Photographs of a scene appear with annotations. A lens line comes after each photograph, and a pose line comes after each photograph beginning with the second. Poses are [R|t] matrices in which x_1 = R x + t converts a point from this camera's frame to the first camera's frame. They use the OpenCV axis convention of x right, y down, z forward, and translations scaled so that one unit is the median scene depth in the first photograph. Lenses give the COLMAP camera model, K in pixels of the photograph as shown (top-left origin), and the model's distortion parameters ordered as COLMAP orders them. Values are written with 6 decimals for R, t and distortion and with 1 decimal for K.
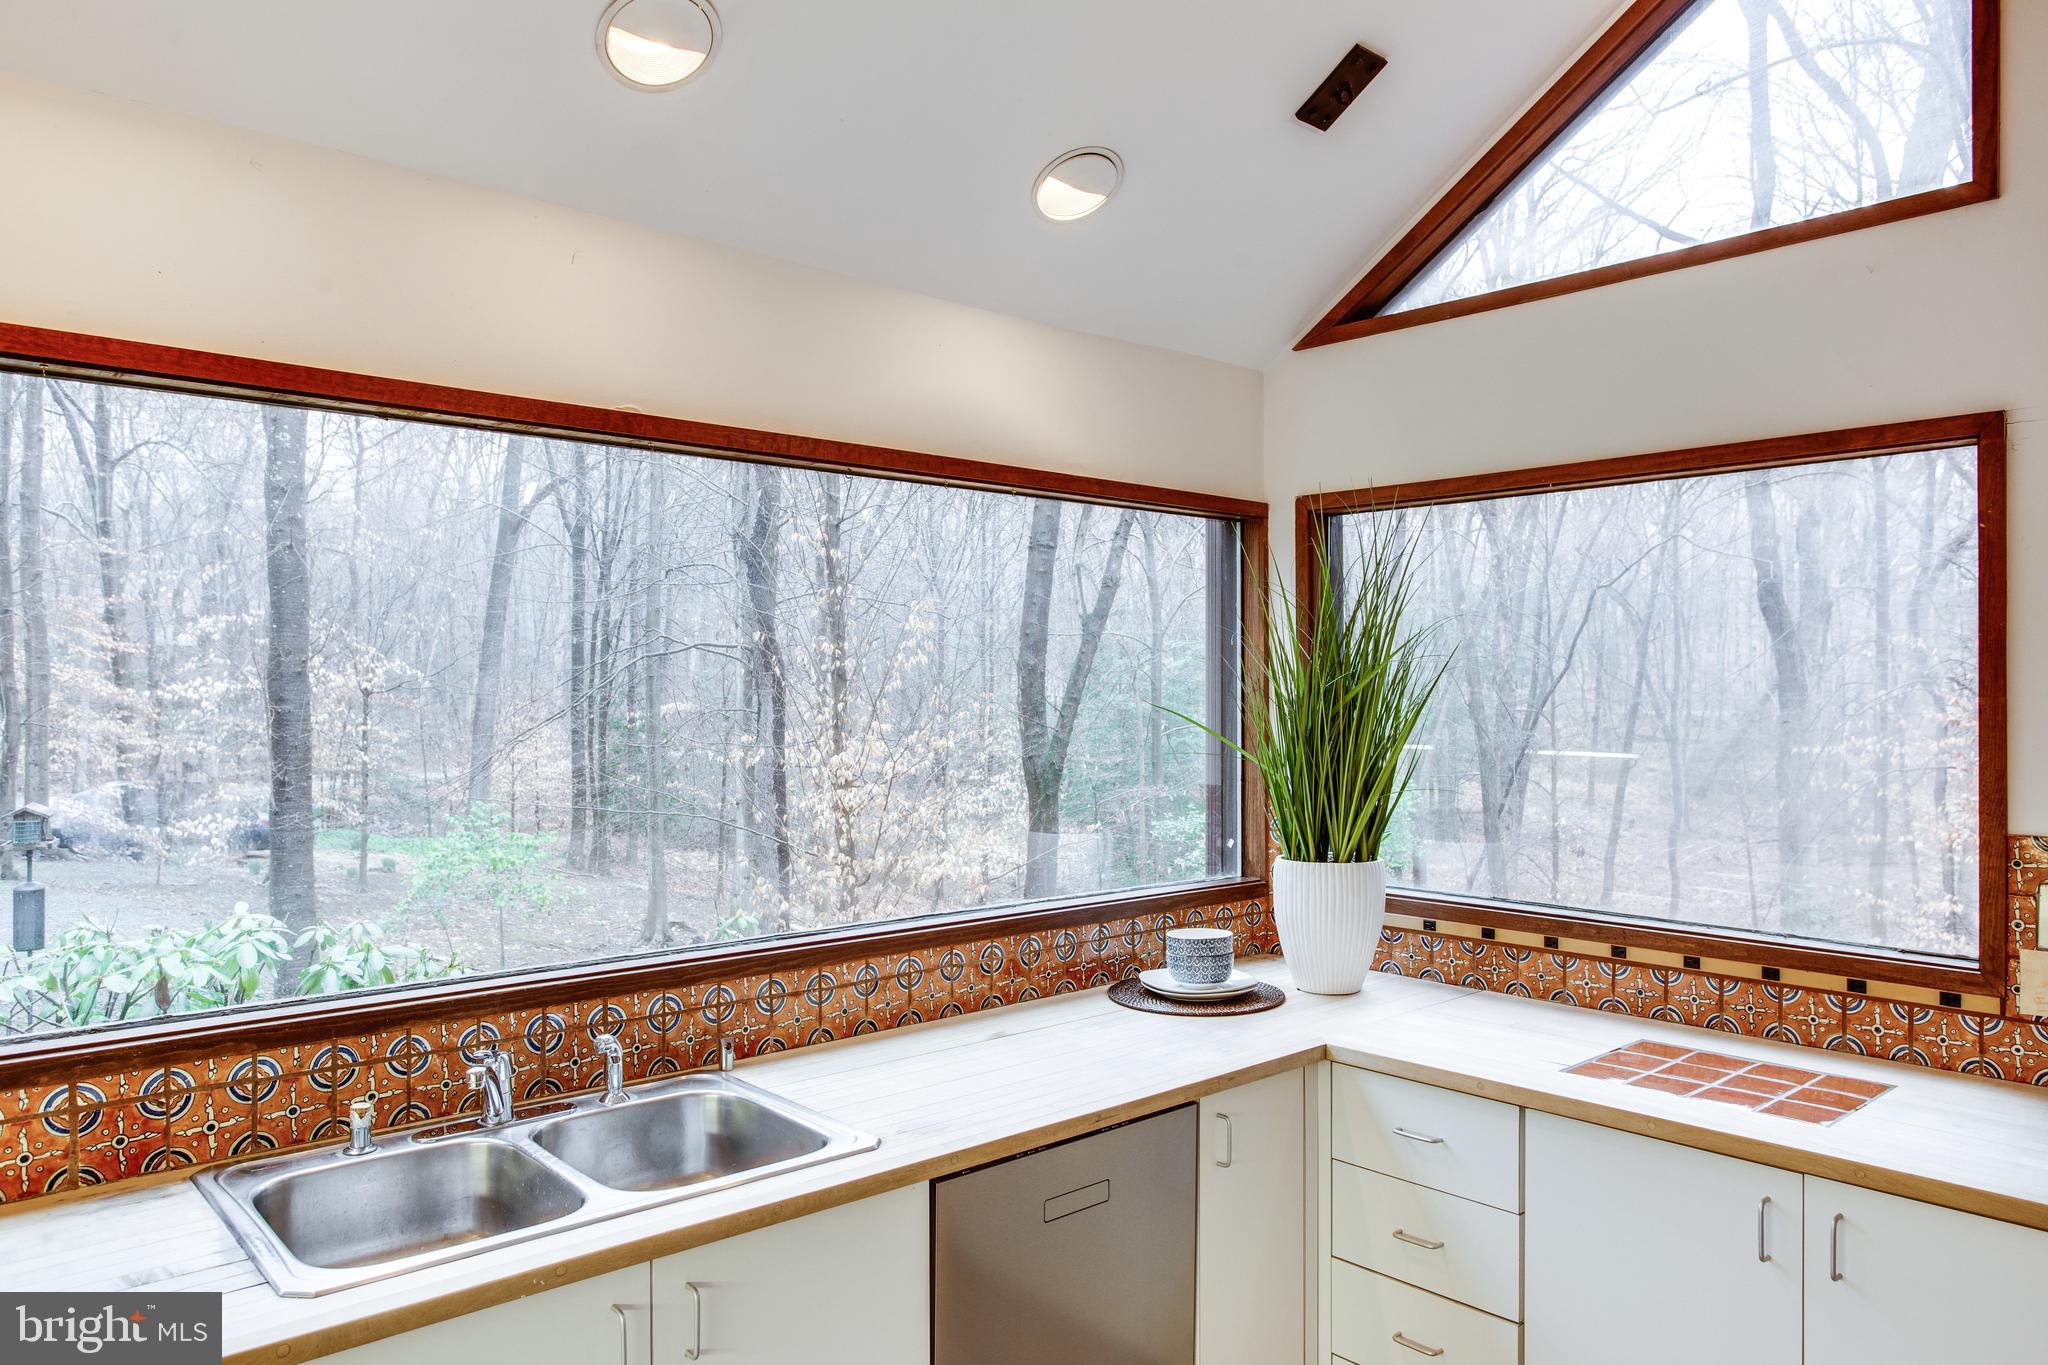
lens RADIAL K [[1398.3, 0, 940.0], [0, 1398.3, 679.1], [0, 0, 1]] dist [-0.001887, 0.002642]
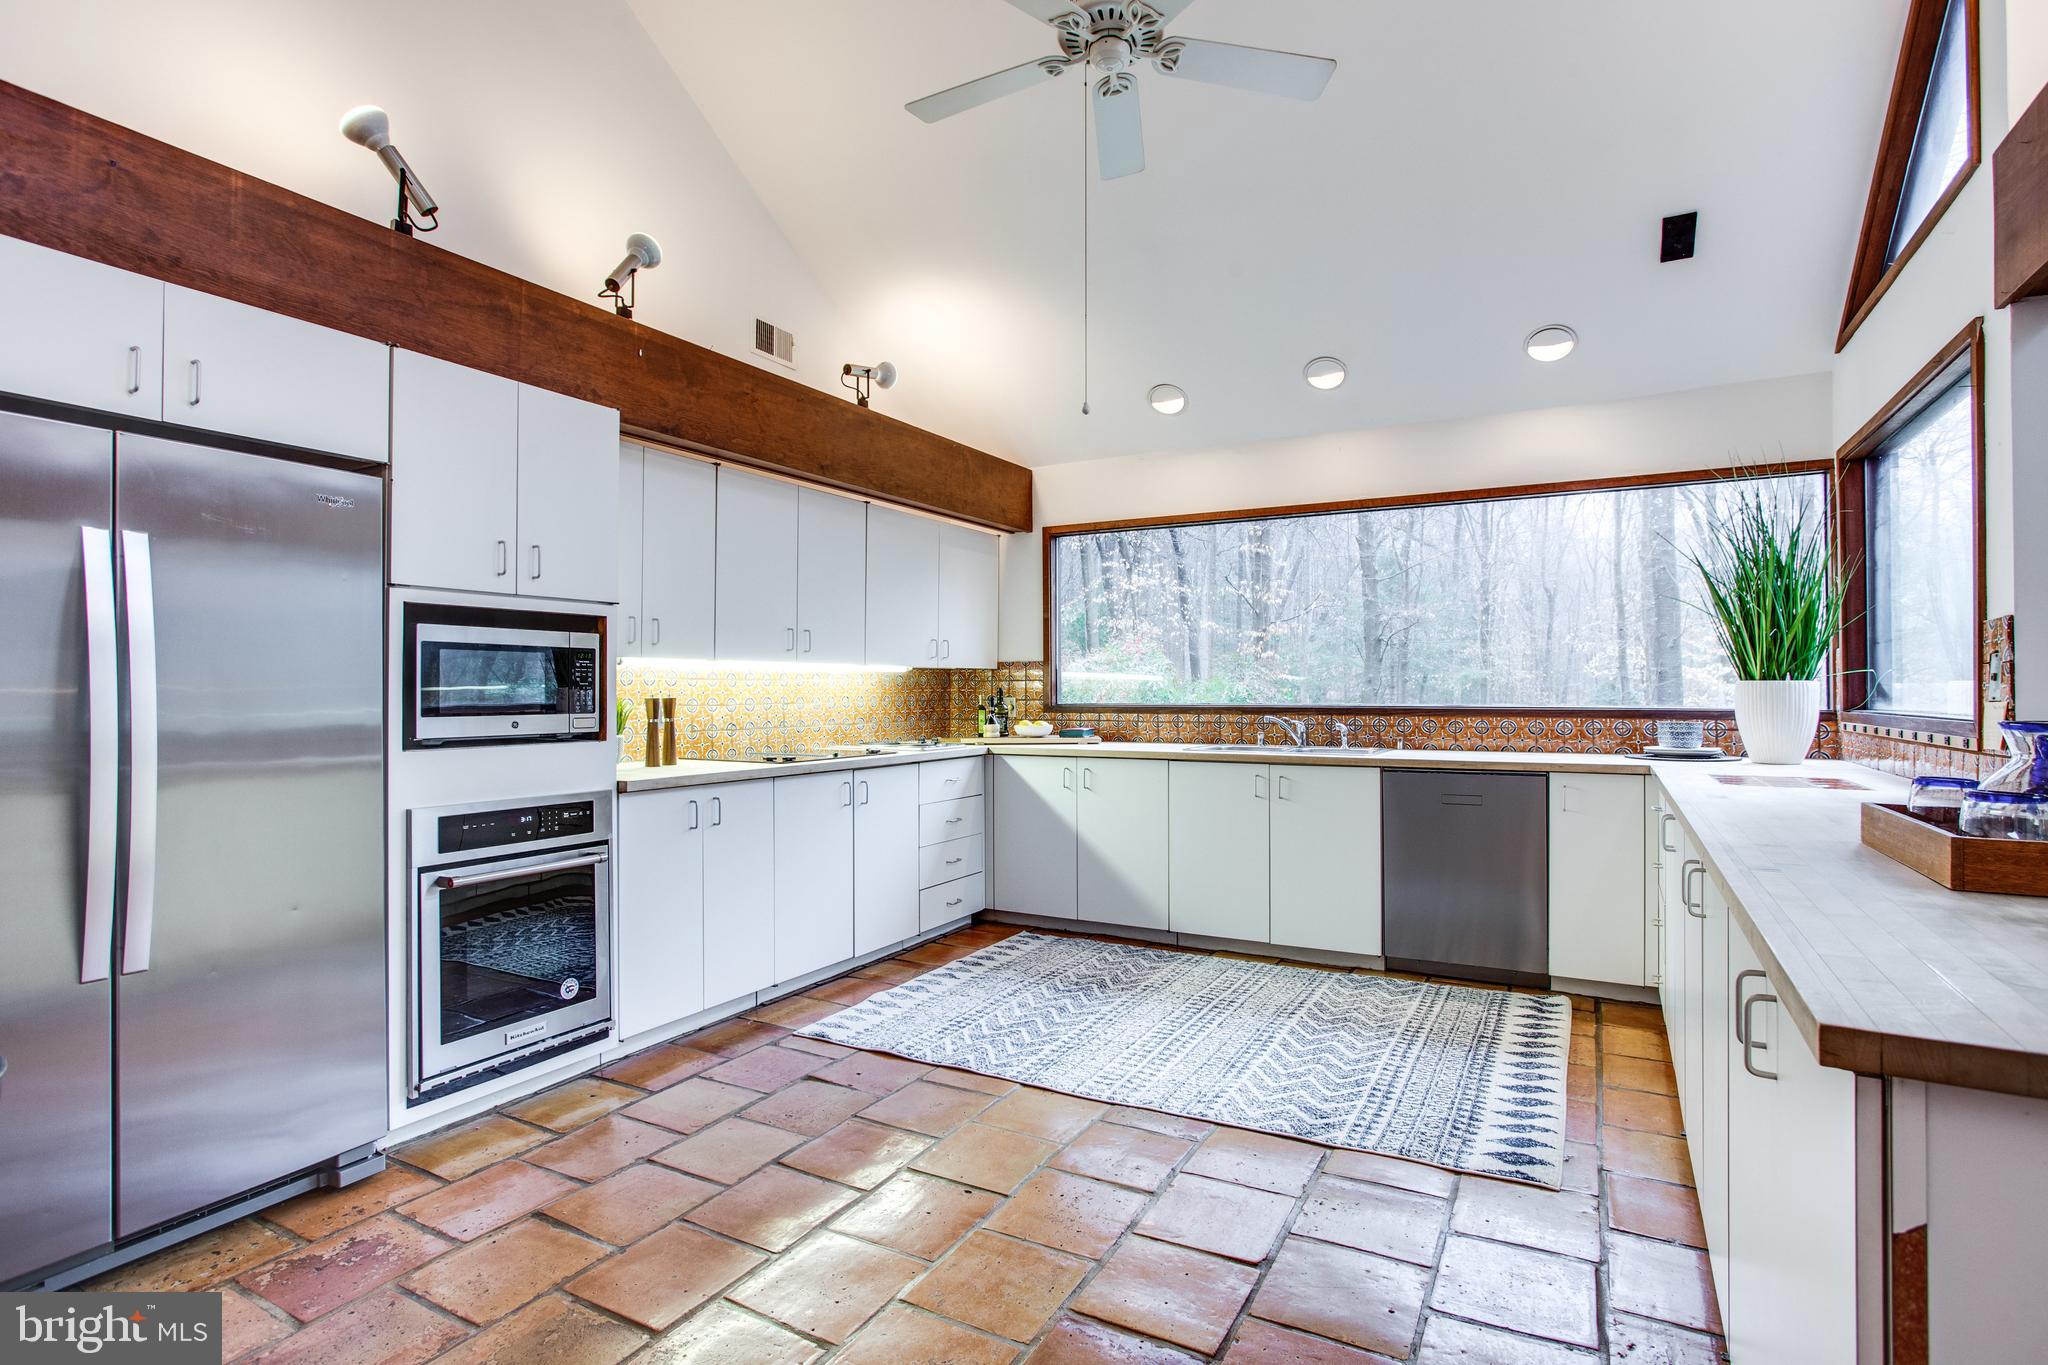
lens RADIAL K [[991.9, 0, 1037.7], [0, 991.9, 689.2], [0, 0, 1]] dist [-0.026449, 0.017207]
pose [[0.337937, -0.002628, -0.941165, 0.941878], [0.001019, 0.999997, -0.002427, 0.124640], [0.941168, -0.000139, 0.337939, -0.160518]]
